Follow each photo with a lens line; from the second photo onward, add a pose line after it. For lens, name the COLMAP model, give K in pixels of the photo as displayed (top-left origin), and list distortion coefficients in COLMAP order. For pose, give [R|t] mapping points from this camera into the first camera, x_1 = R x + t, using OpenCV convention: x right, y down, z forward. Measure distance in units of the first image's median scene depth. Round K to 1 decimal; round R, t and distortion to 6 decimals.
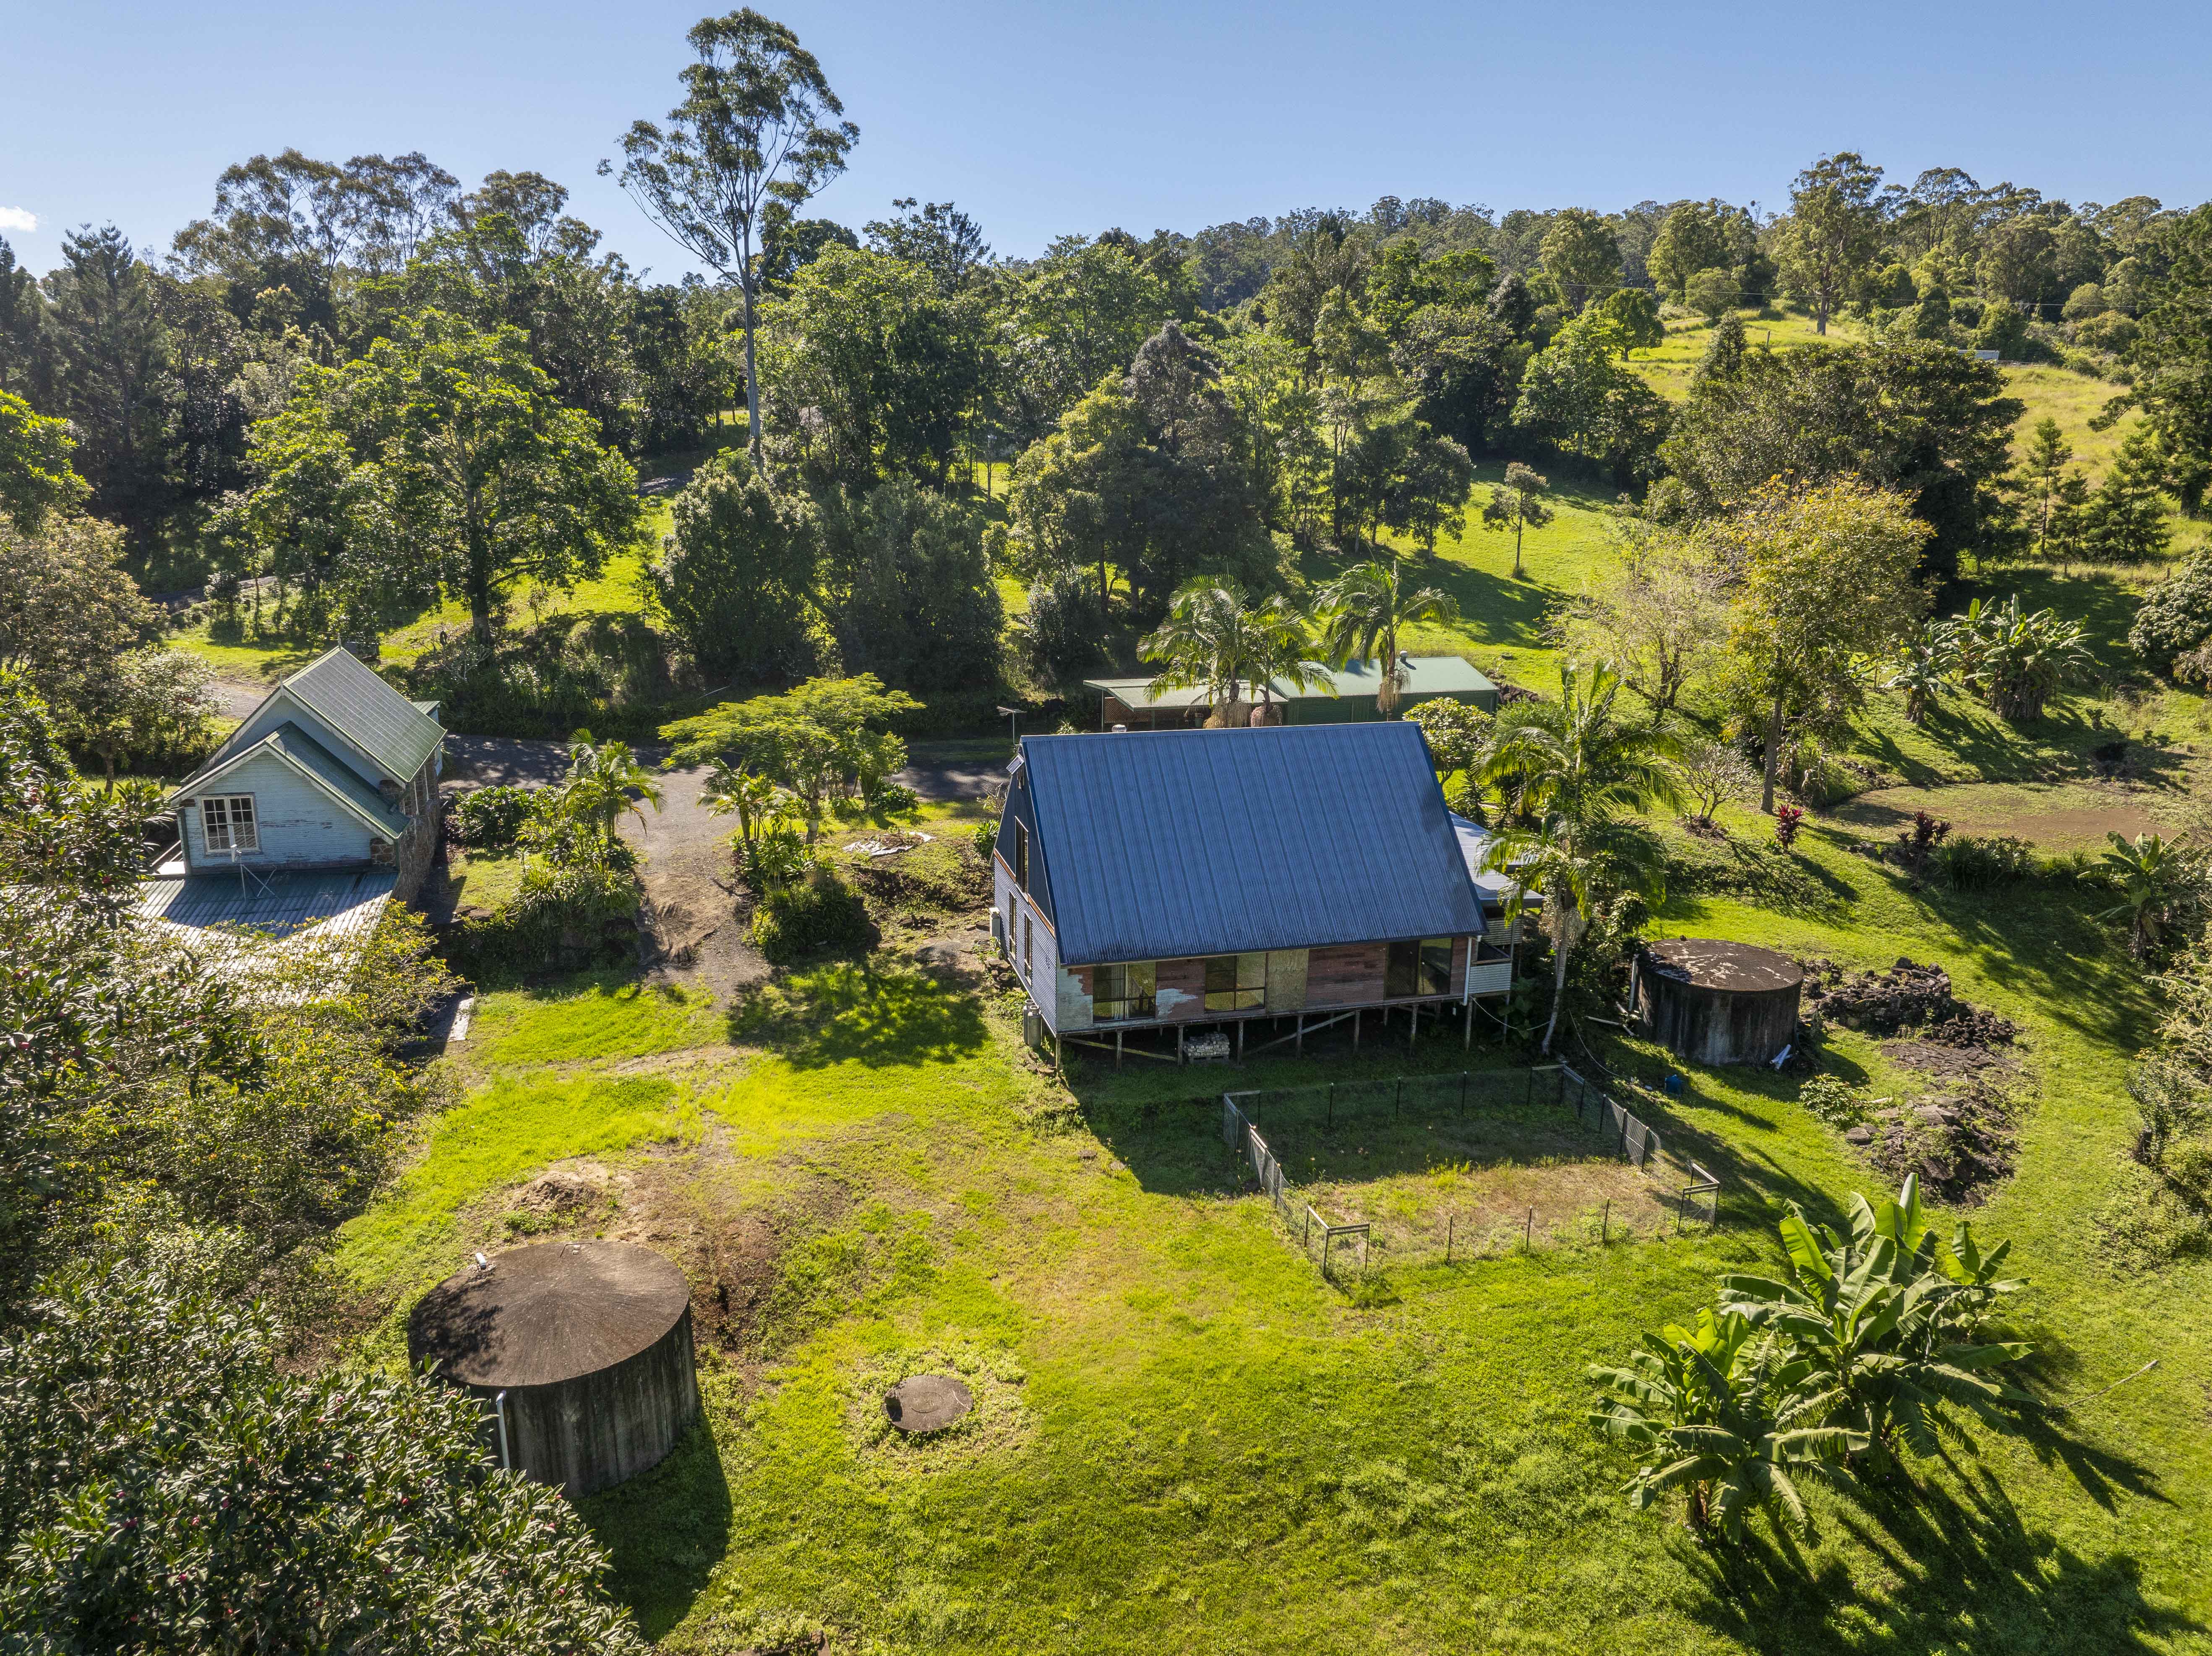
lens RADIAL K [[1560.7, 0, 1111.3], [0, 1560.7, 825.7], [0, 0, 1]] dist [-0.049418, 0.017952]
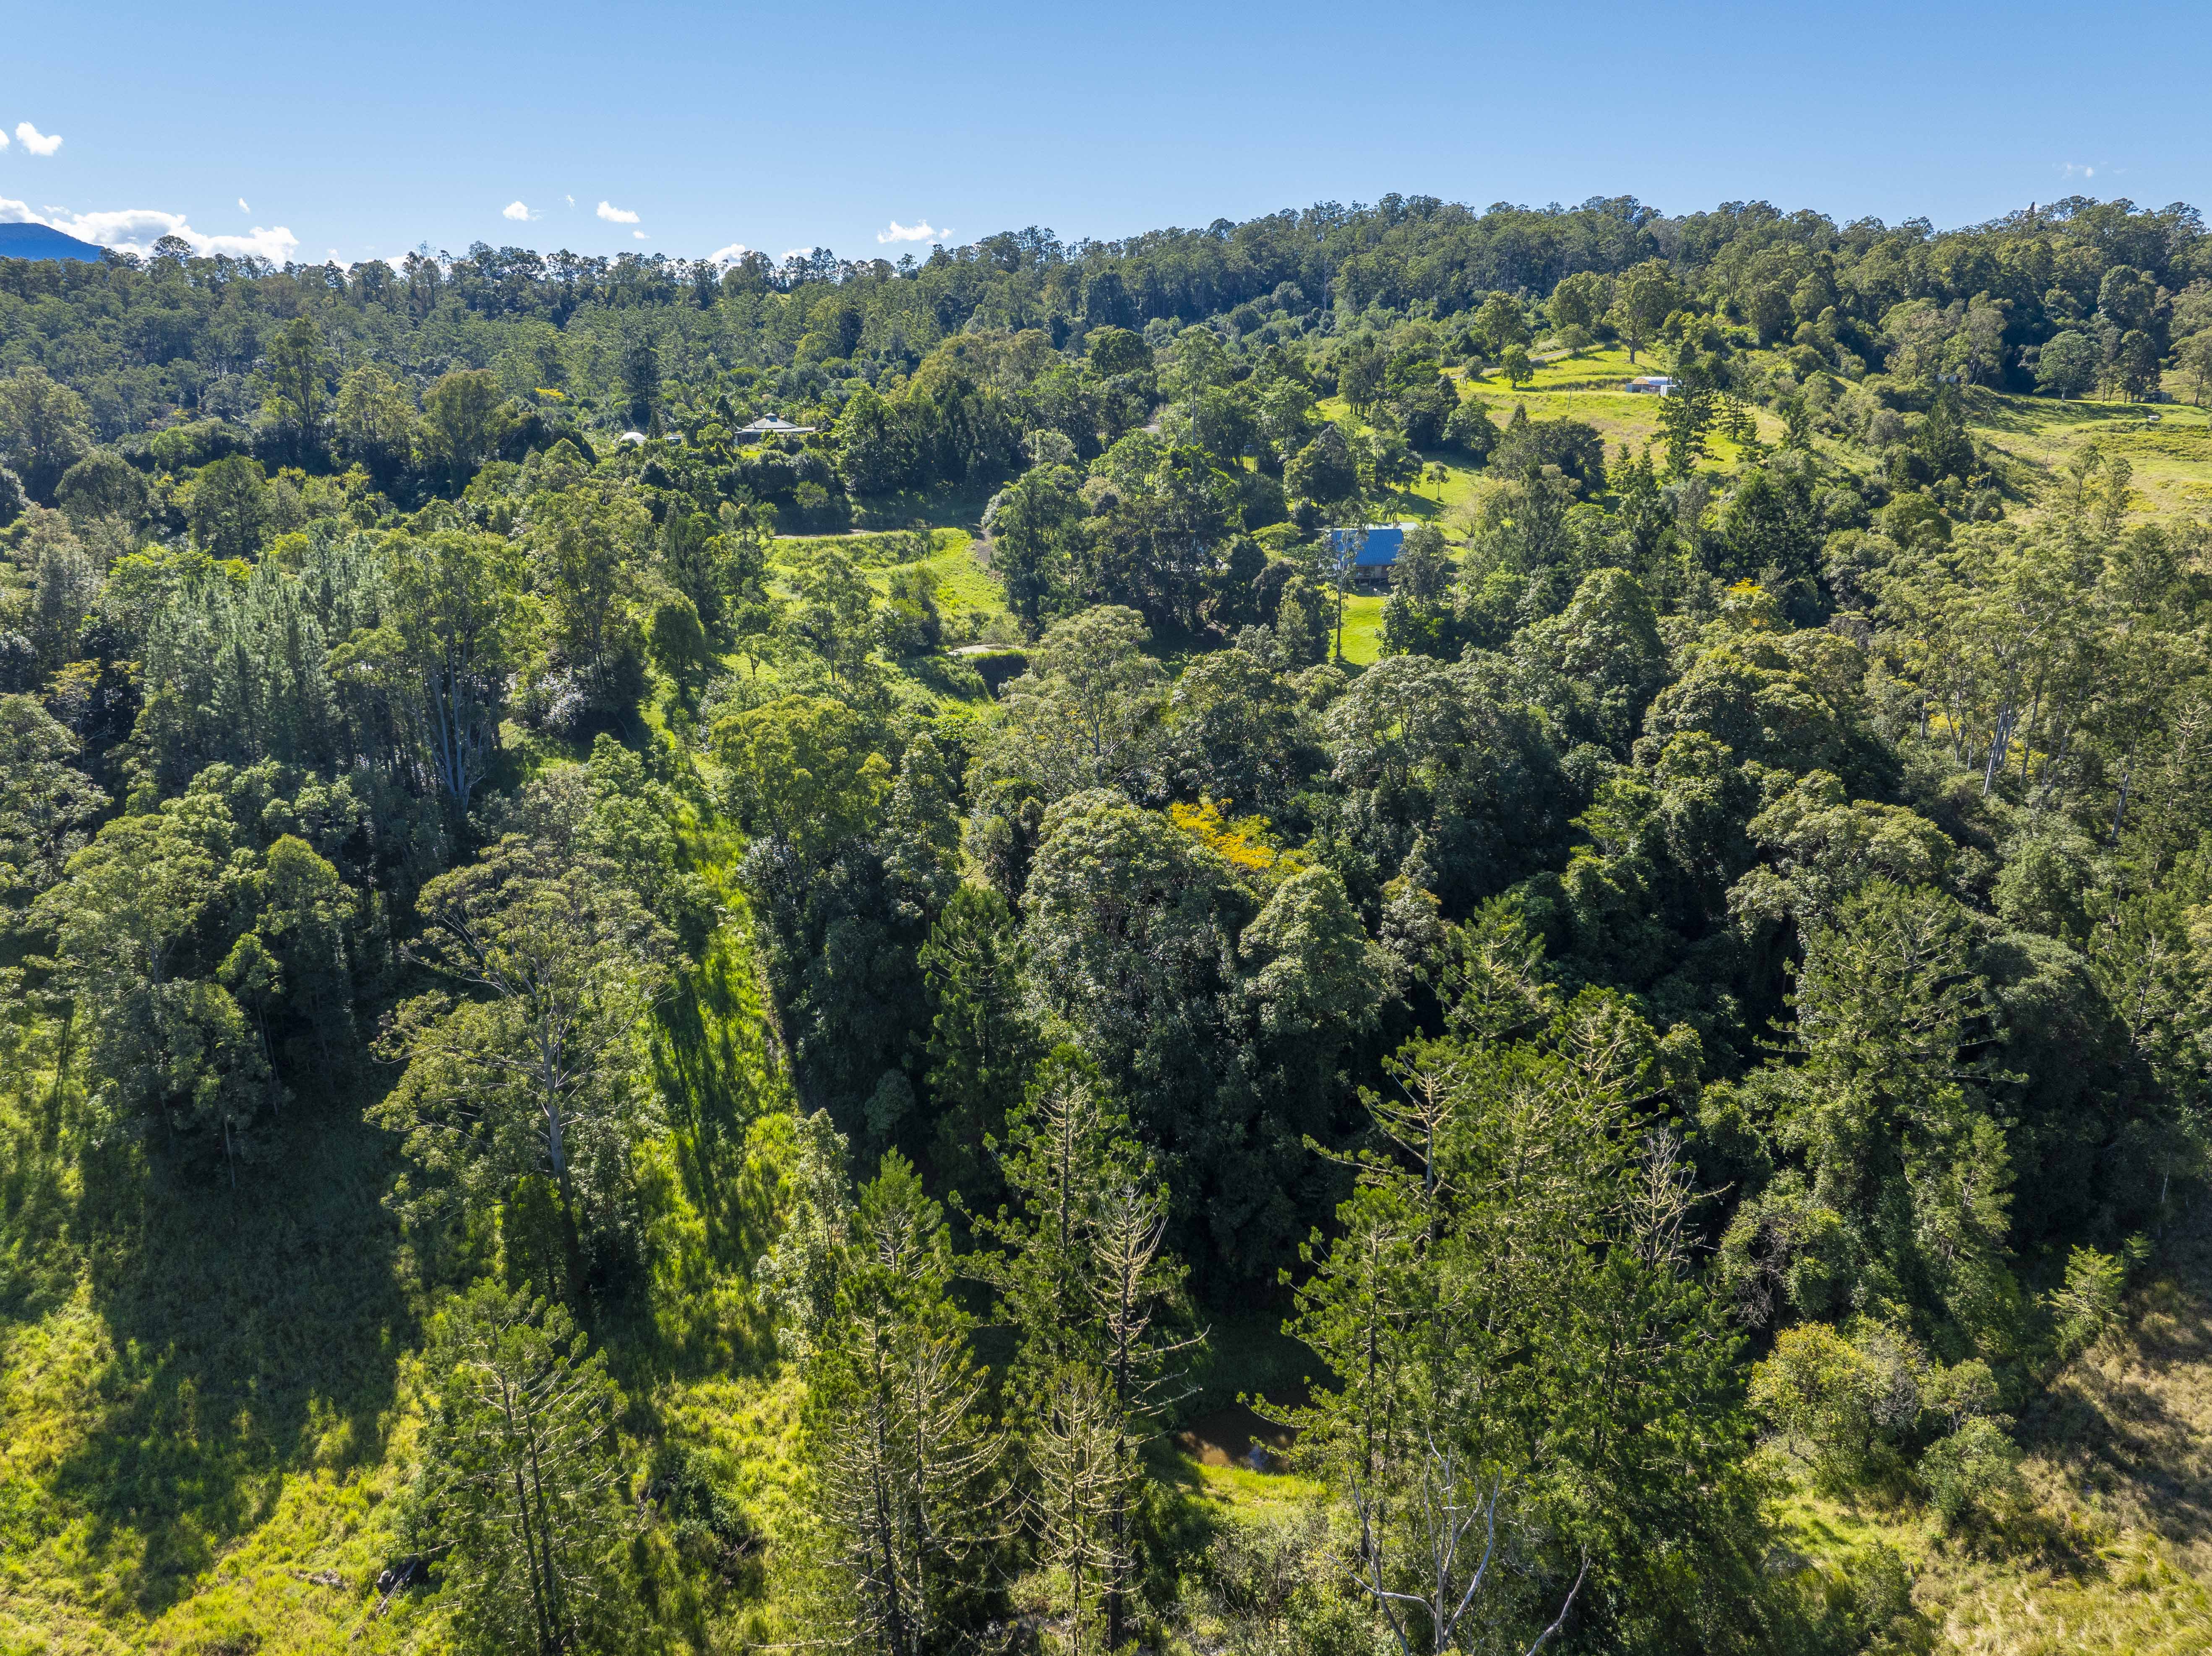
lens RADIAL K [[1560.7, 0, 1121.2], [0, 1560.7, 820.6], [0, 0, 1]] dist [-0.049418, 0.017952]
pose [[0.999961, -0.007976, 0.003754, -0.823899], [0.007795, 0.998914, 0.045938, 0.713084], [-0.004117, -0.045907, 0.998937, -4.565217]]
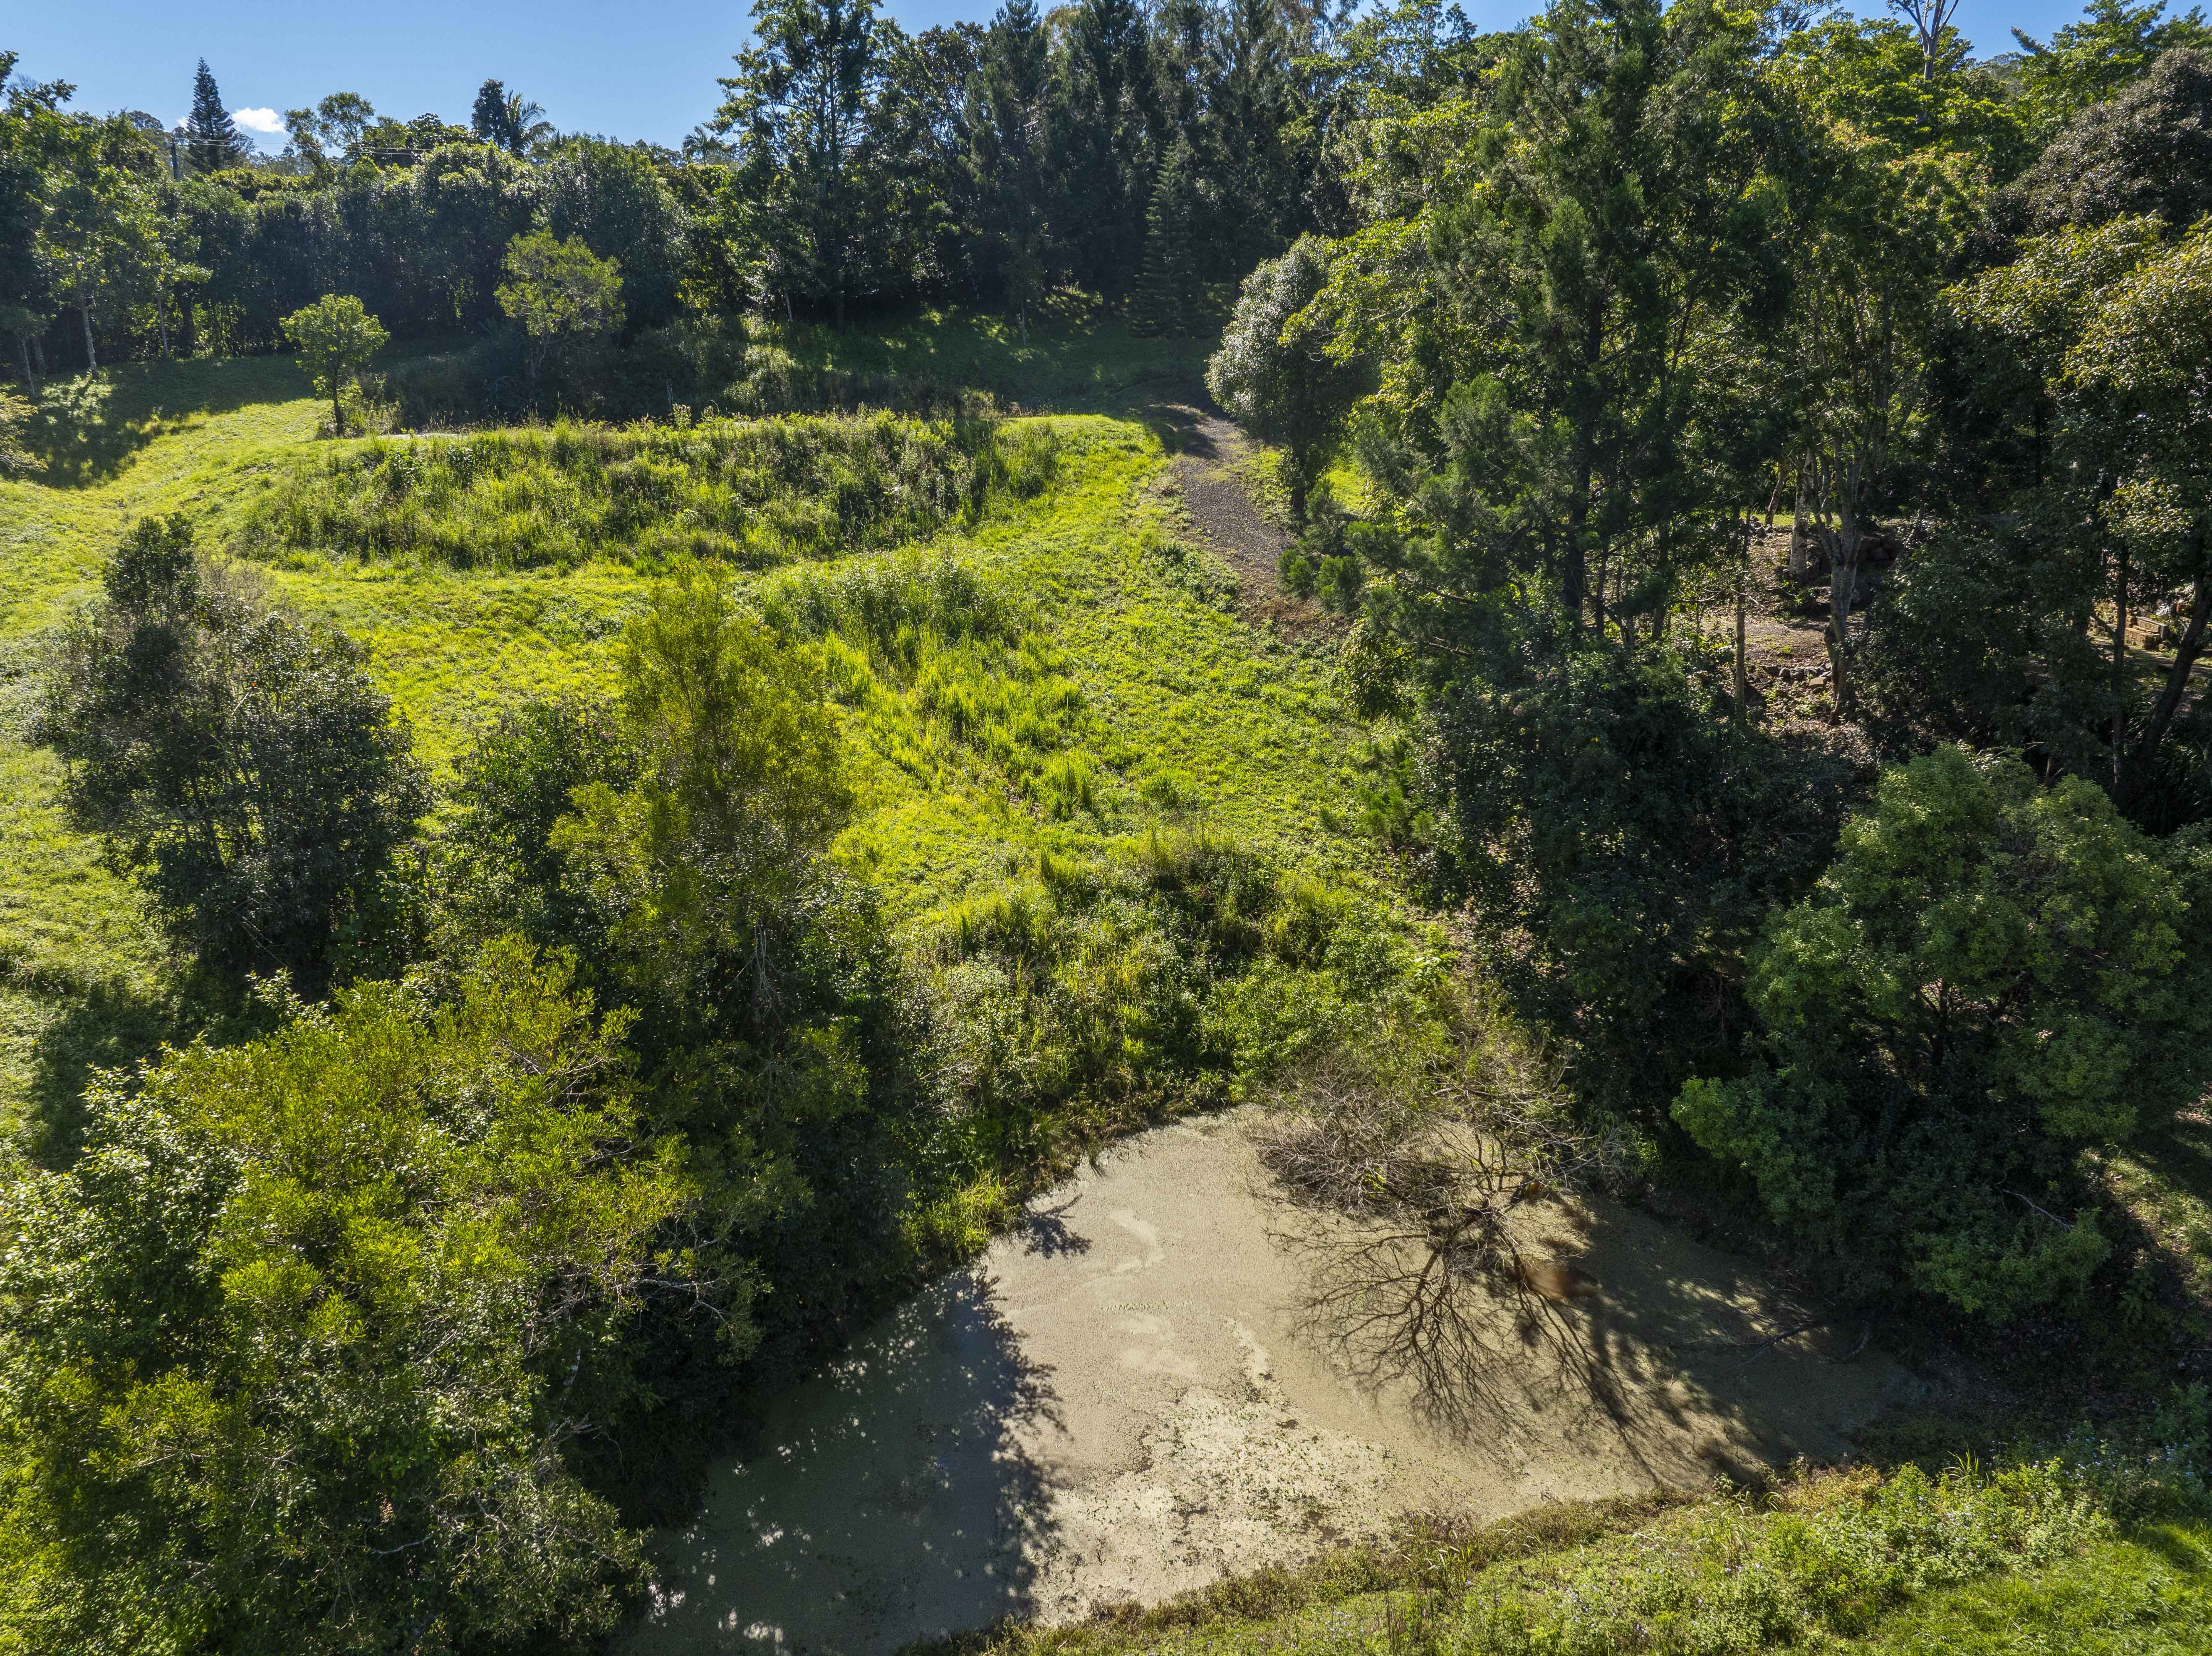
lens RADIAL K [[1560.7, 0, 1112.4], [0, 1560.7, 825.2], [0, 0, 1]] dist [-0.049418, 0.017952]
pose [[0.994442, 0.023498, -0.102634, -1.259829], [-0.017035, 0.997843, 0.063404, 0.154153], [0.103903, -0.061303, 0.992696, 0.032243]]
